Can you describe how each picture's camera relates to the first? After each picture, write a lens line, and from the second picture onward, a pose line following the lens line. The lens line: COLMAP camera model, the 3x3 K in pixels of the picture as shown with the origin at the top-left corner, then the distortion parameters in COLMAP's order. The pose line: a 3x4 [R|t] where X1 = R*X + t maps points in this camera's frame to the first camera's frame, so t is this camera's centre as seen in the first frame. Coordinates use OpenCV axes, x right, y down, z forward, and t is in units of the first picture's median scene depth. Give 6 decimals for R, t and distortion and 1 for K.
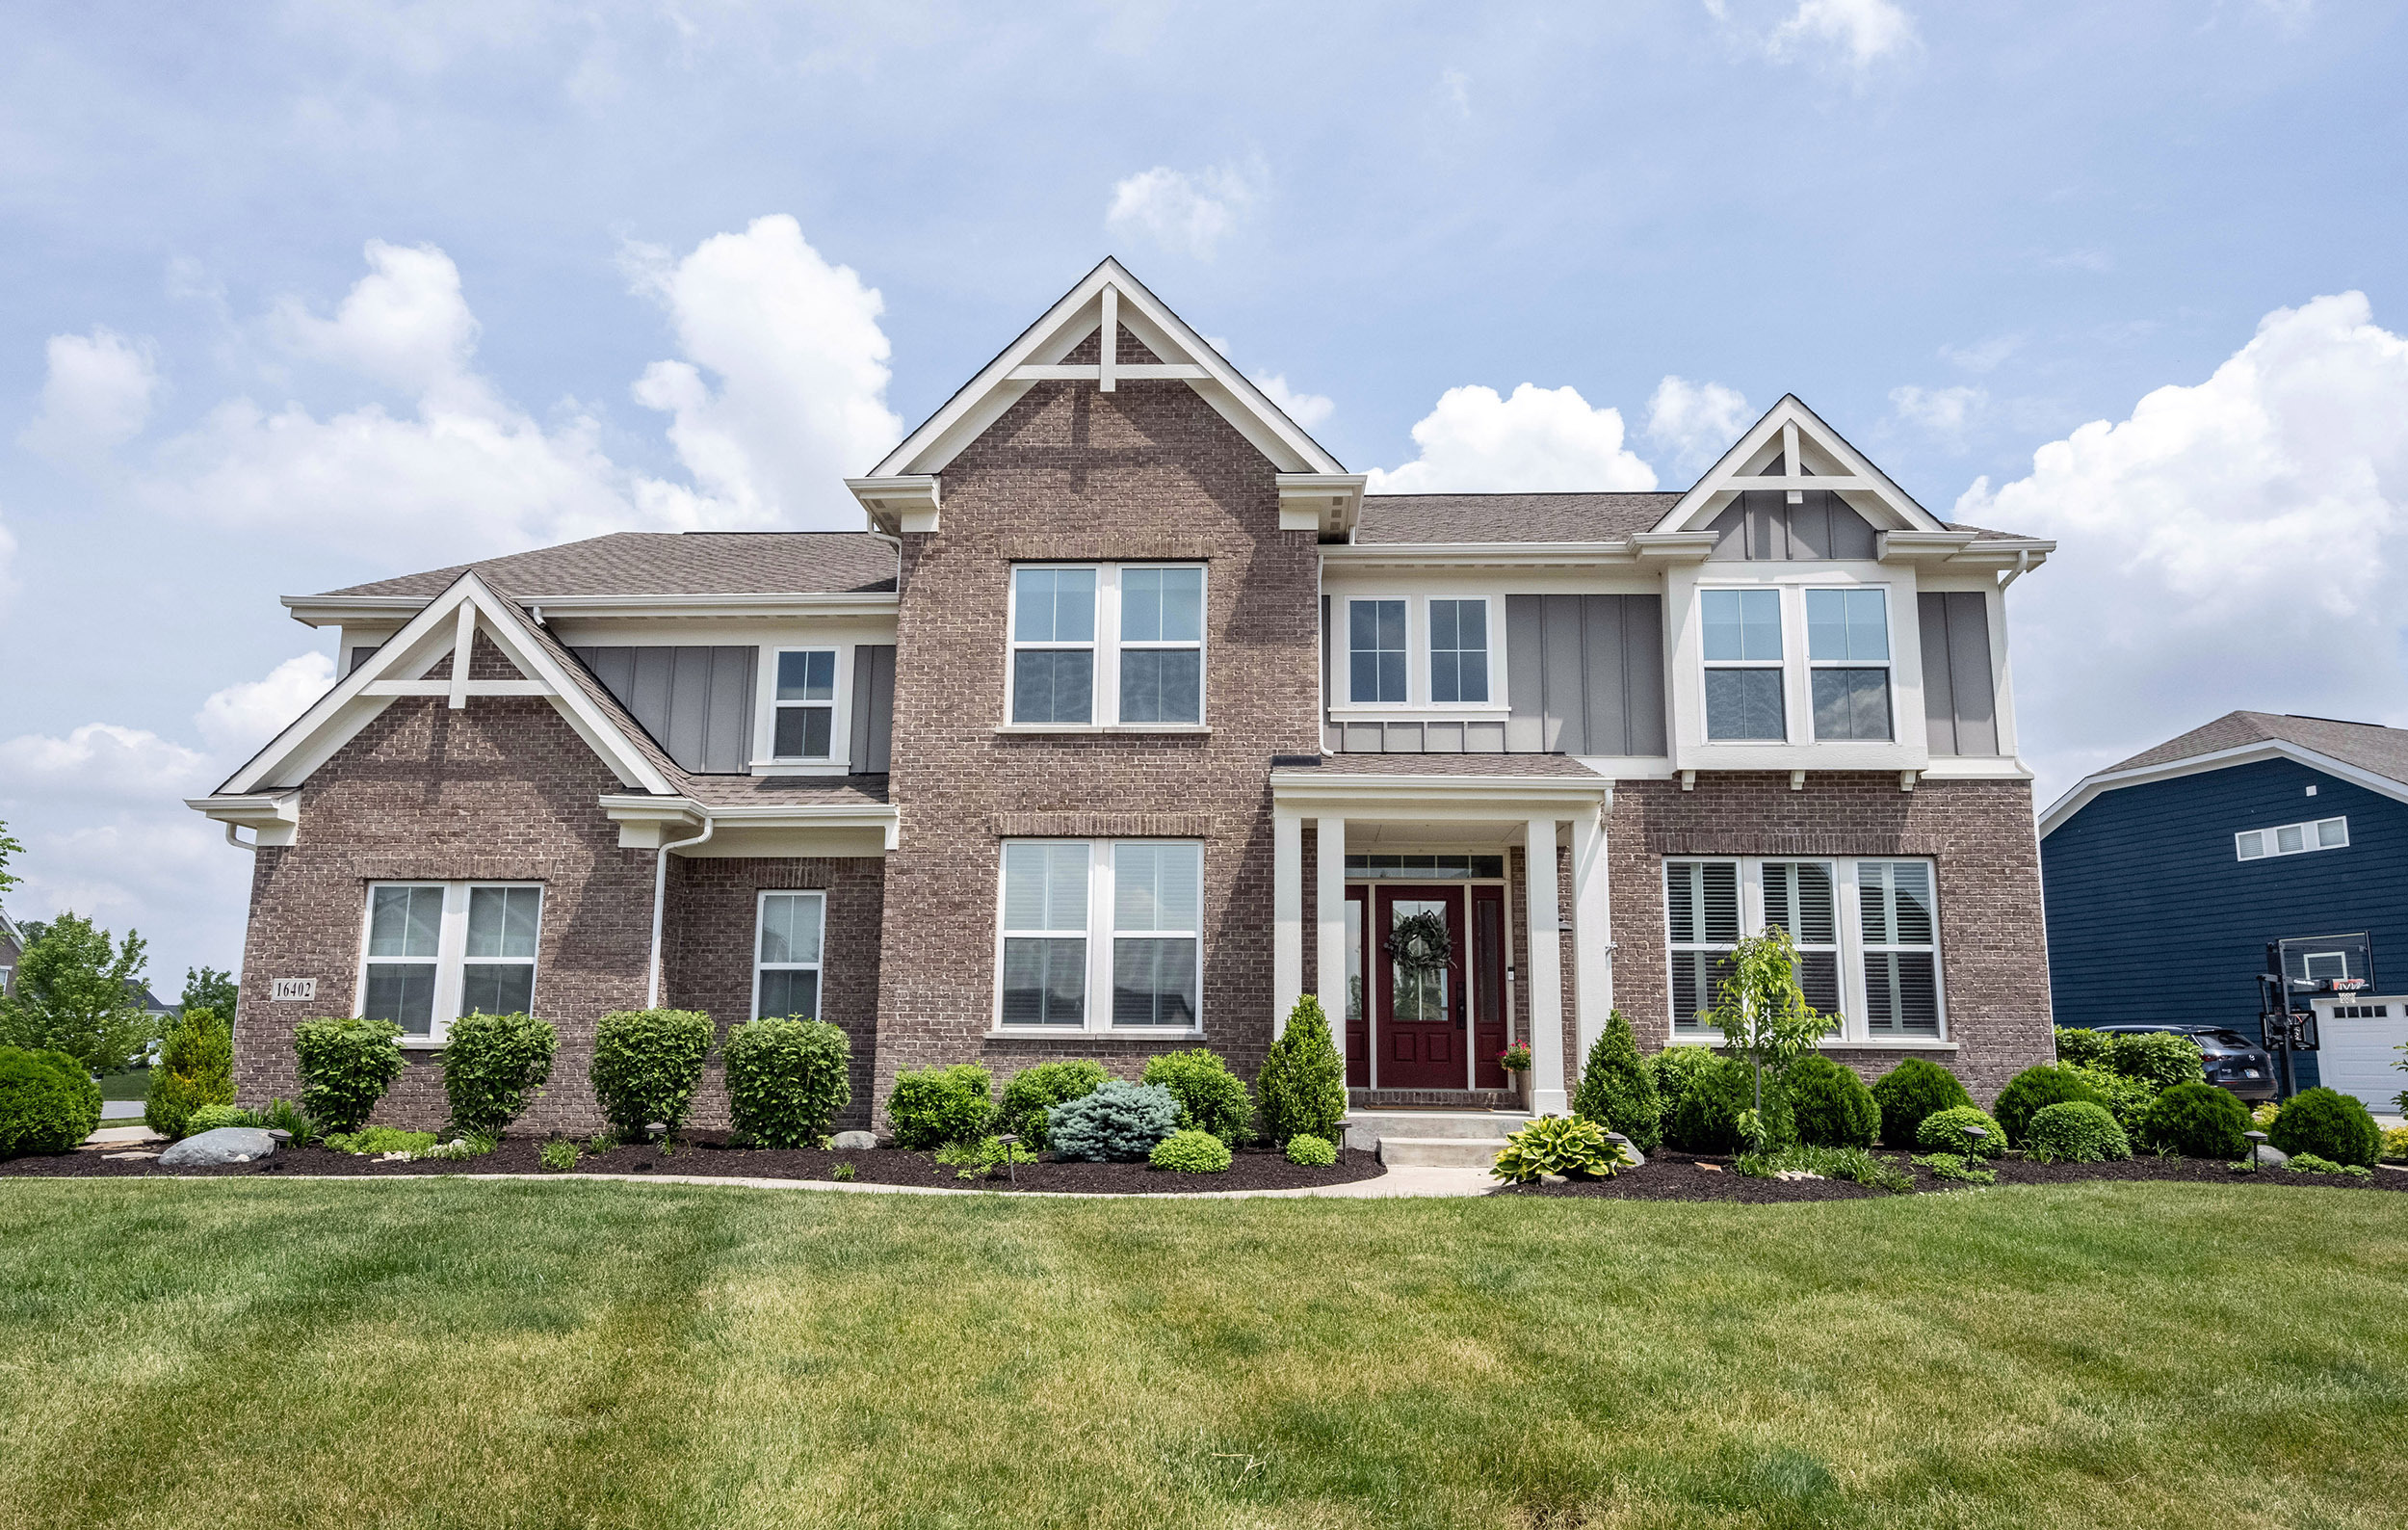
lens RADIAL K [[1419.9, 0, 1217.3], [0, 1419.9, 836.8], [0, 0, 1]] dist [-0.000116, -0.006891]
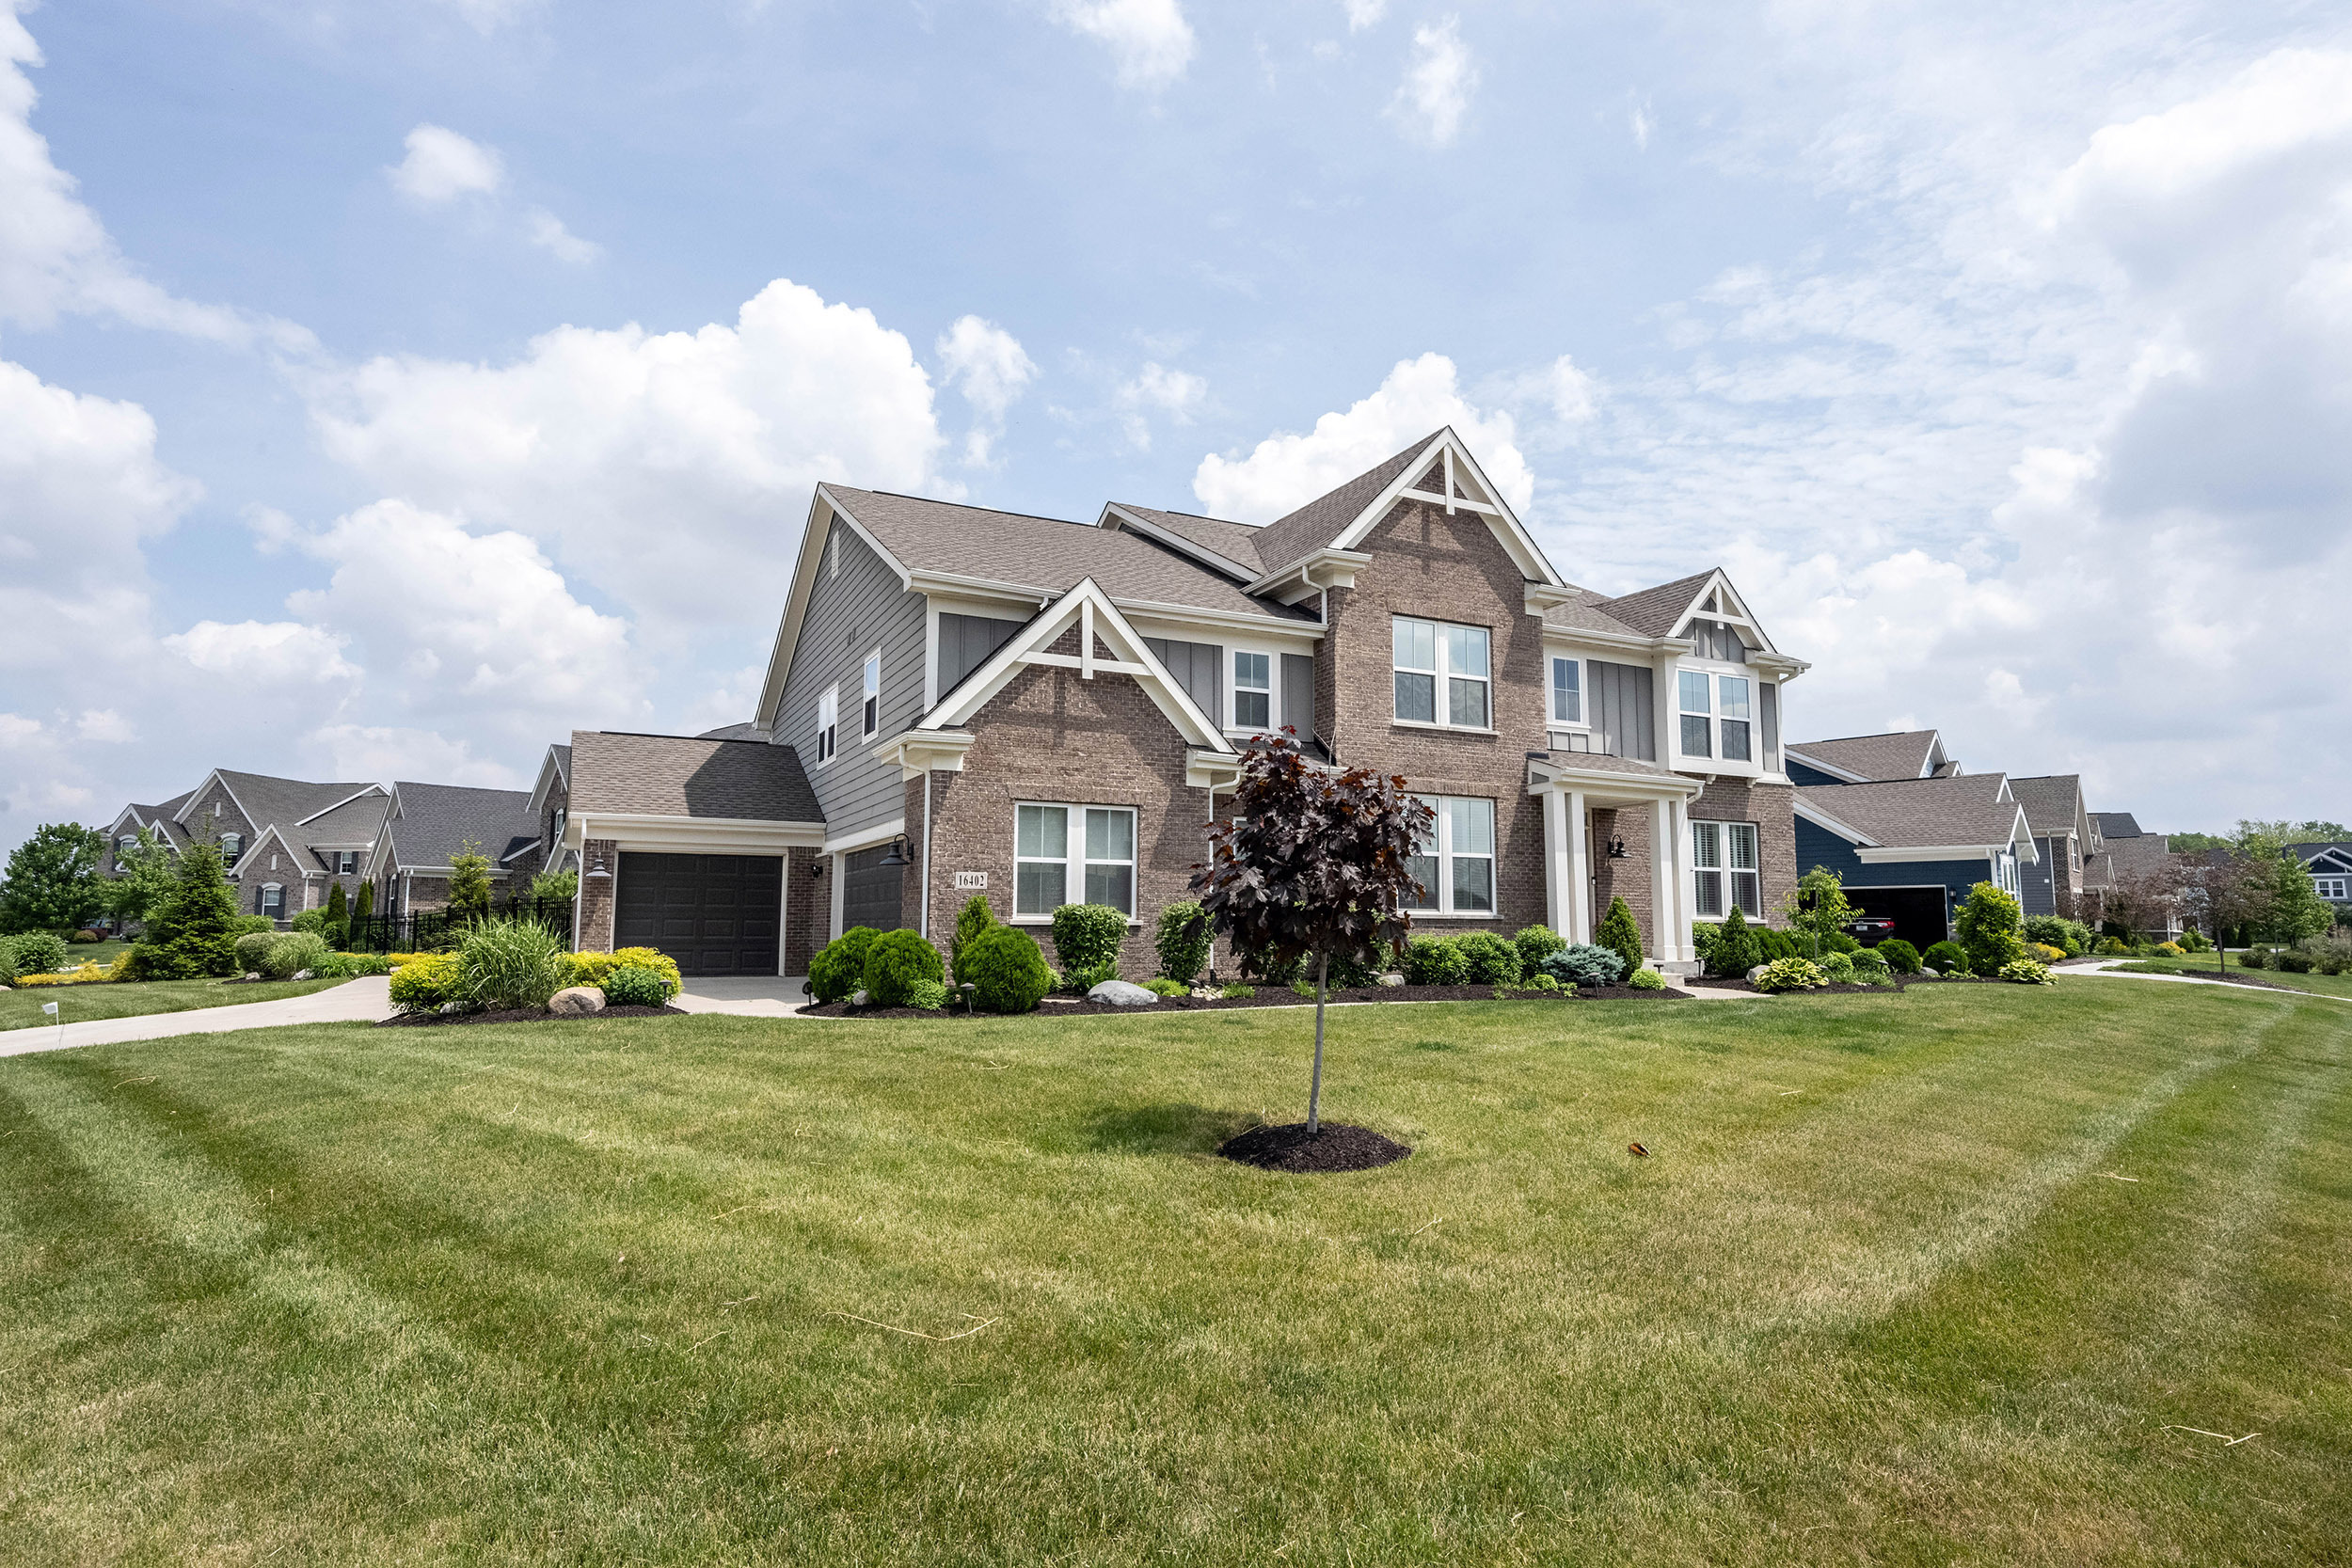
lens RADIAL K [[1298.7, 0, 1174.9], [0, 1298.7, 786.8], [0, 0, 1]] dist [-0.000727, 0.000299]
pose [[0.870981, 0.050433, 0.488722, -1.046064], [-0.076392, 0.996521, 0.033308, -0.033785], [-0.485342, -0.066345, 0.871804, -0.142060]]
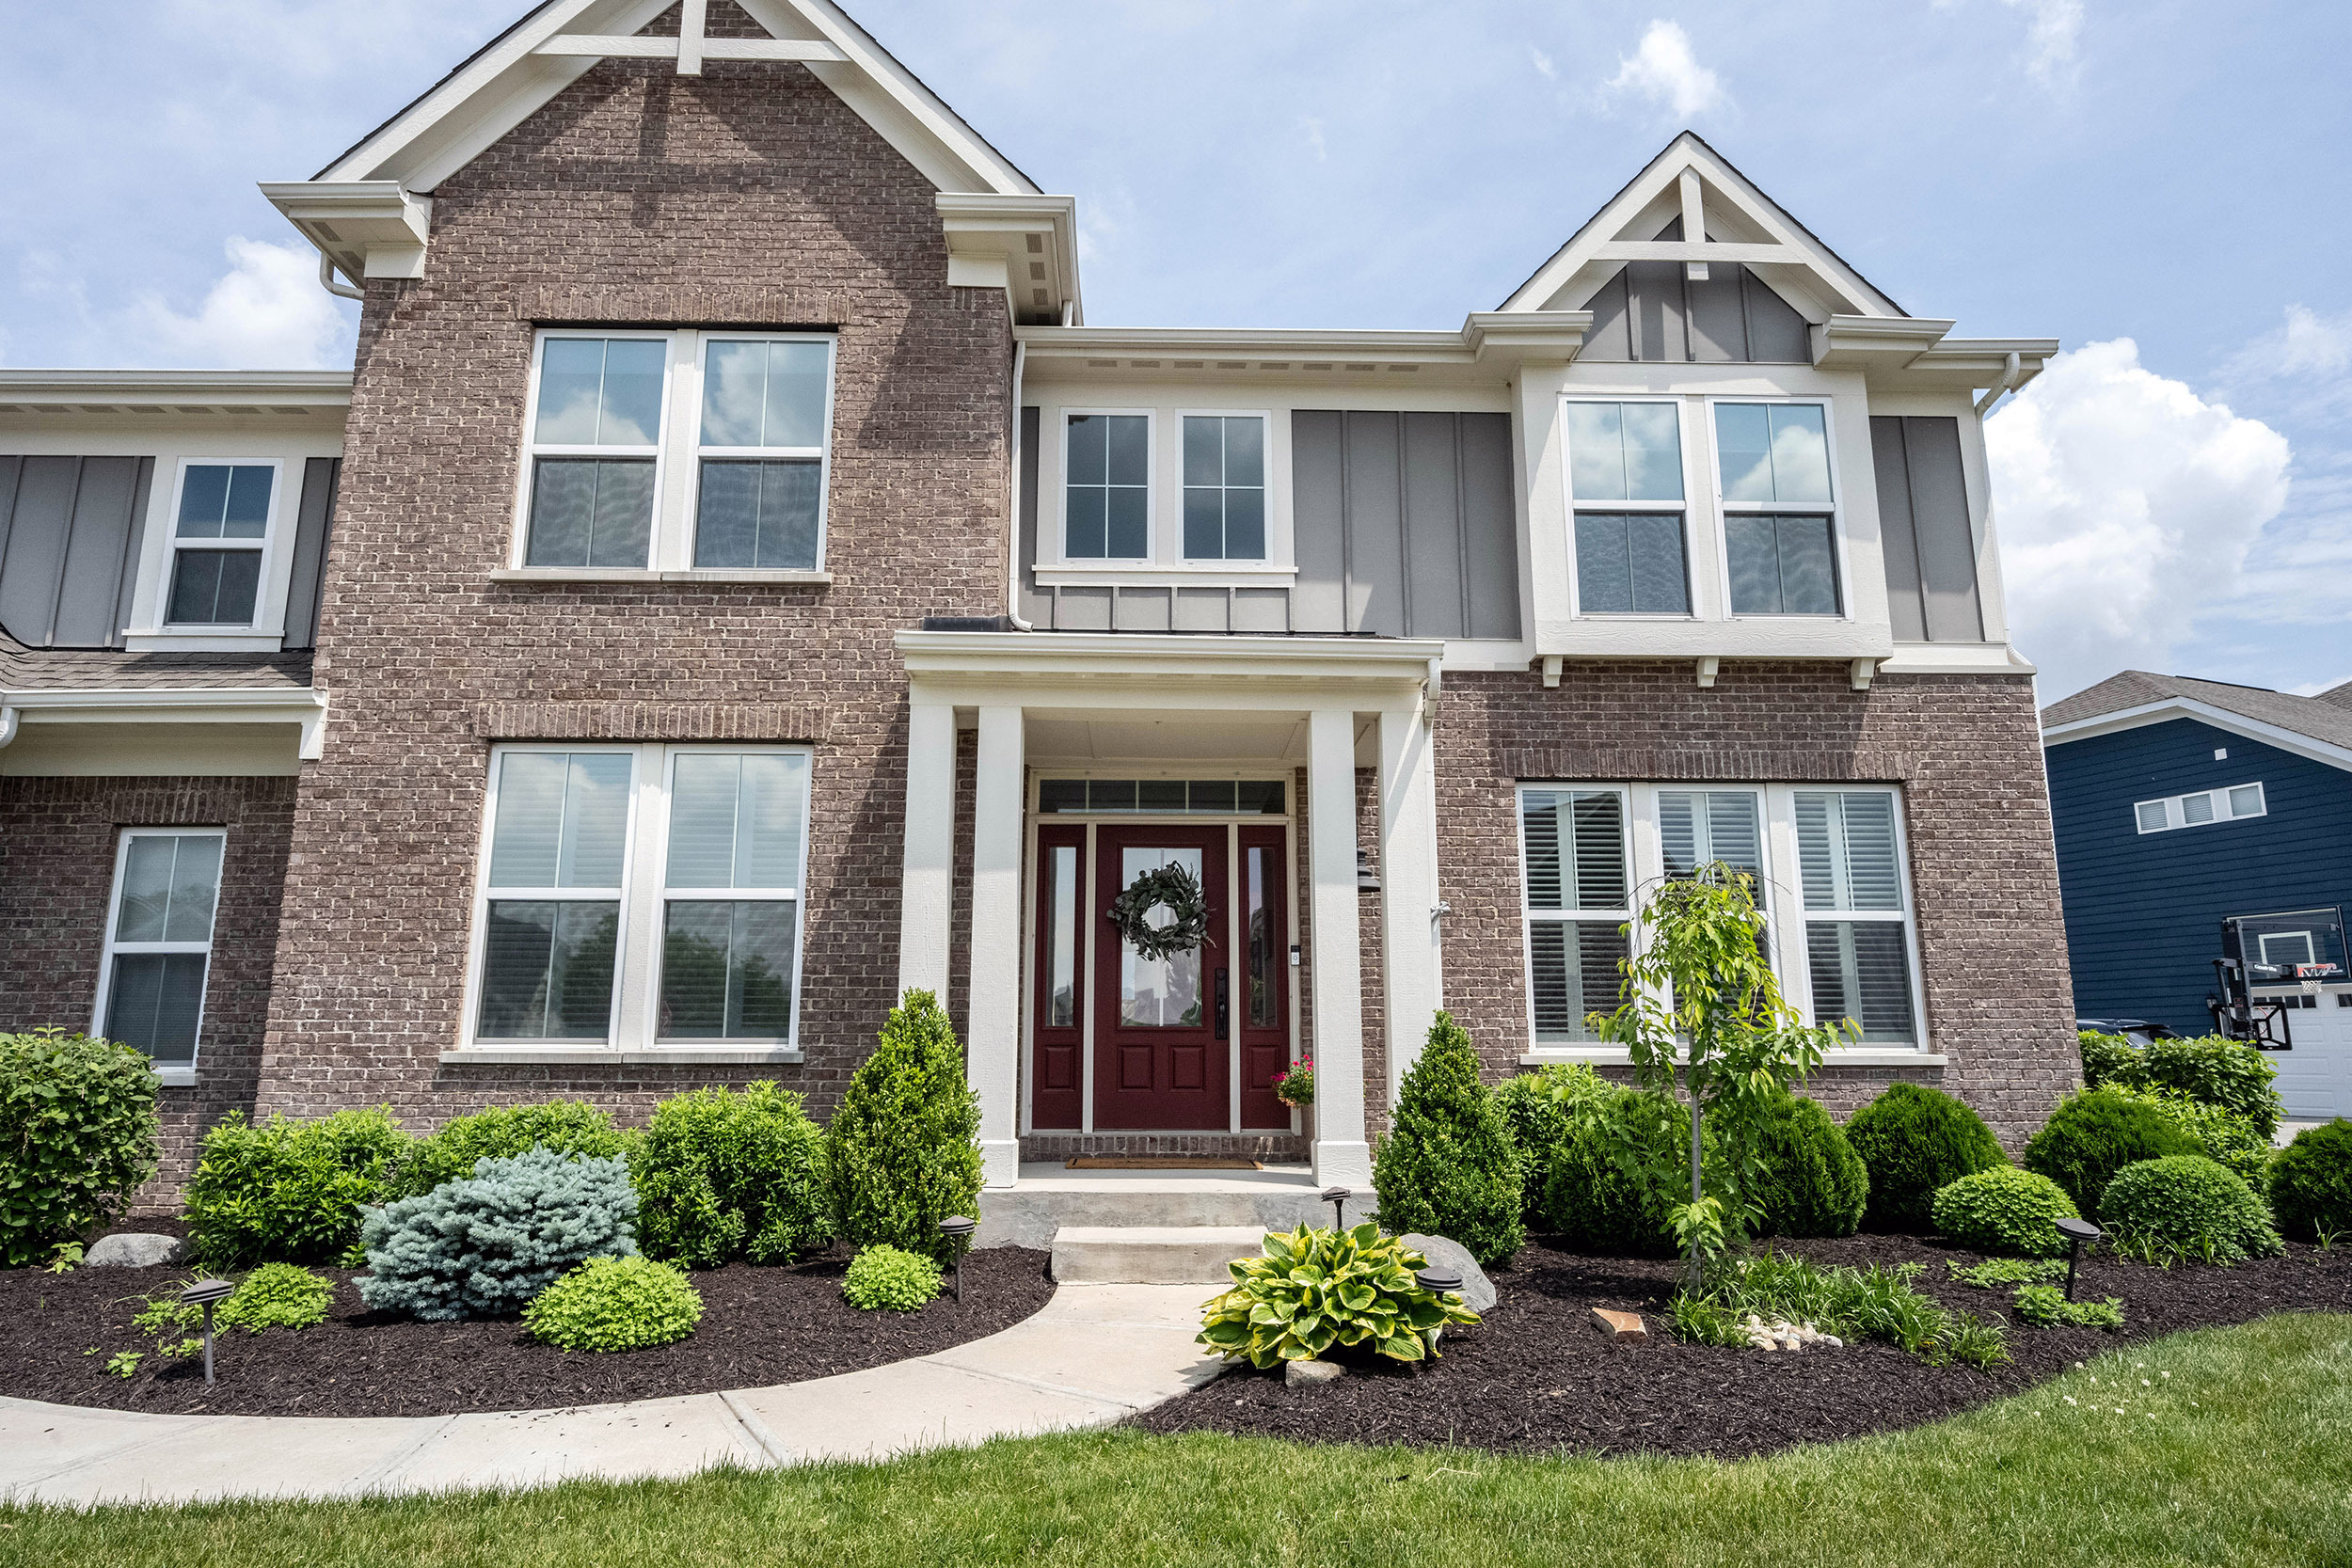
lens RADIAL K [[1374.8, 0, 1173.5], [0, 1374.8, 785.1], [0, 0, 1]] dist [-0.002601, -0.000834]
pose [[0.997690, 0.004693, 0.067776, 0.106484], [-0.002162, 0.999299, -0.037378, 0.040855], [-0.067904, 0.037146, 0.997000, 0.359487]]
